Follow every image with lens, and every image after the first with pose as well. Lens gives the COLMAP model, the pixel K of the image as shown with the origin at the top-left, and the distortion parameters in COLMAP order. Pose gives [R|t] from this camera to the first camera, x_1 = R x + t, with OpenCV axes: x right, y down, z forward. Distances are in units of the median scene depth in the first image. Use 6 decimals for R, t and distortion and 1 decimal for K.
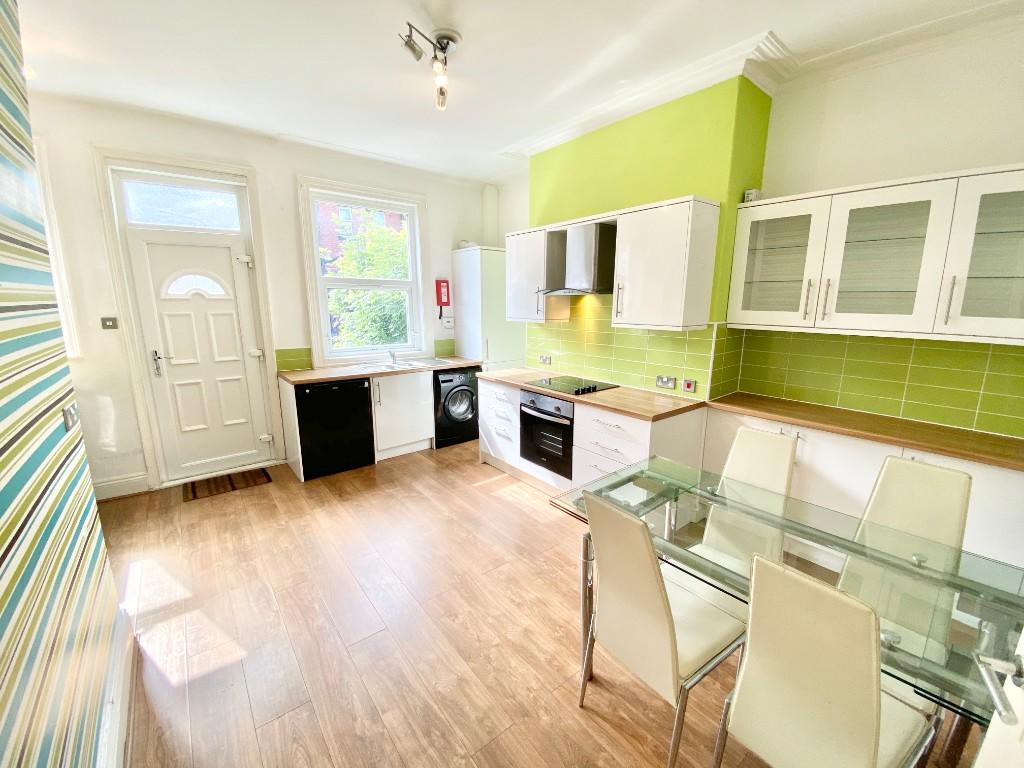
lens RADIAL K [[415.4, 0, 512.0], [0, 415.4, 384.0], [0, 0, 1]] dist [0.041438, -0.033544]
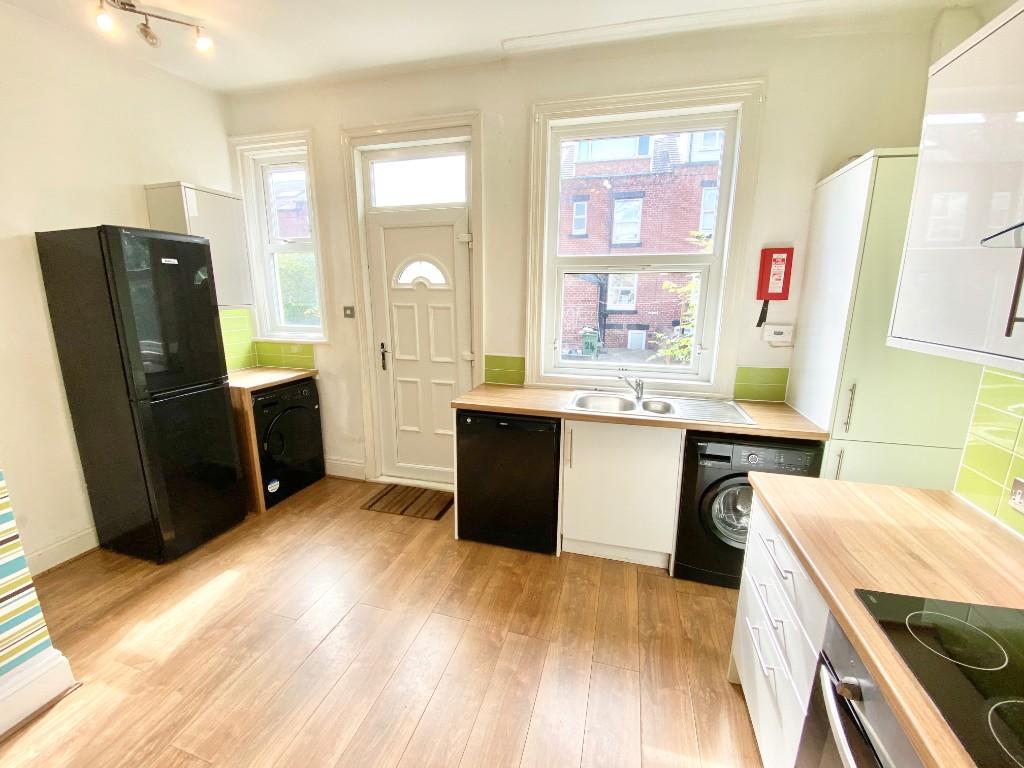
lens RADIAL K [[415.4, 0, 512.0], [0, 415.4, 384.0], [0, 0, 1]] dist [0.041438, -0.033544]
pose [[0.586246, 0.173047, -0.791435, 0.094908], [-0.164624, 0.981984, 0.092767, -0.125085], [0.793230, 0.075905, 0.604172, 0.672623]]
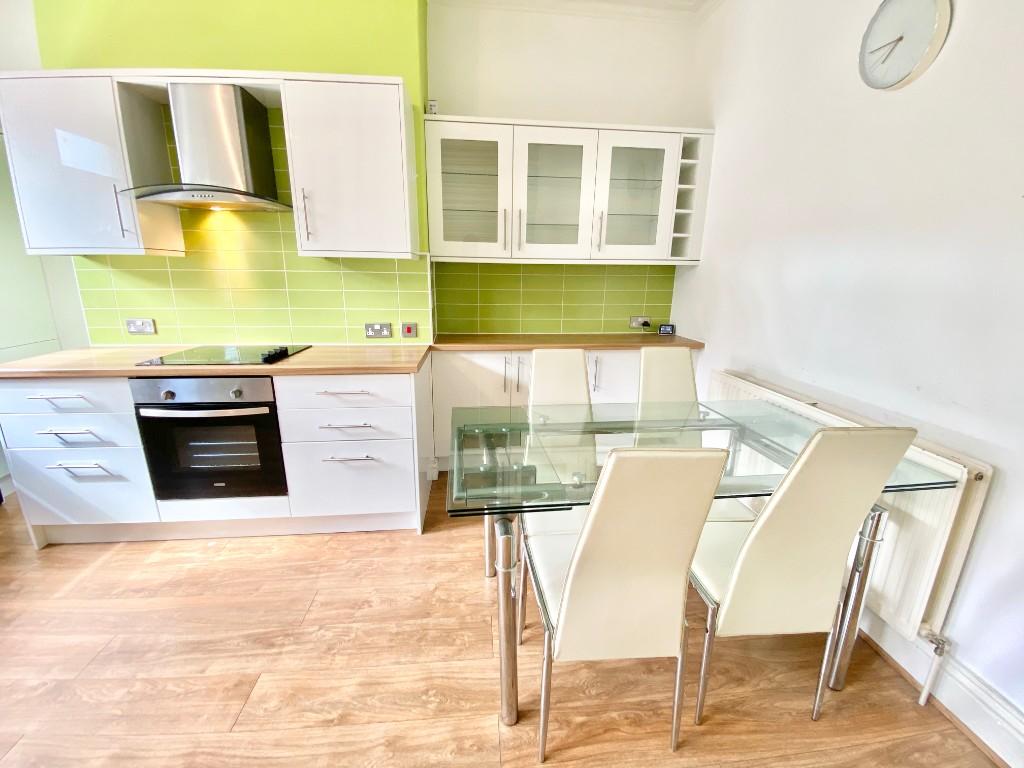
lens RADIAL K [[415.4, 0, 512.0], [0, 415.4, 384.0], [0, 0, 1]] dist [0.041438, -0.033544]
pose [[0.548559, -0.206702, 0.810159, -0.150351], [0.155926, 0.977252, 0.143756, 0.019441], [-0.821444, 0.047467, 0.568310, 0.301517]]
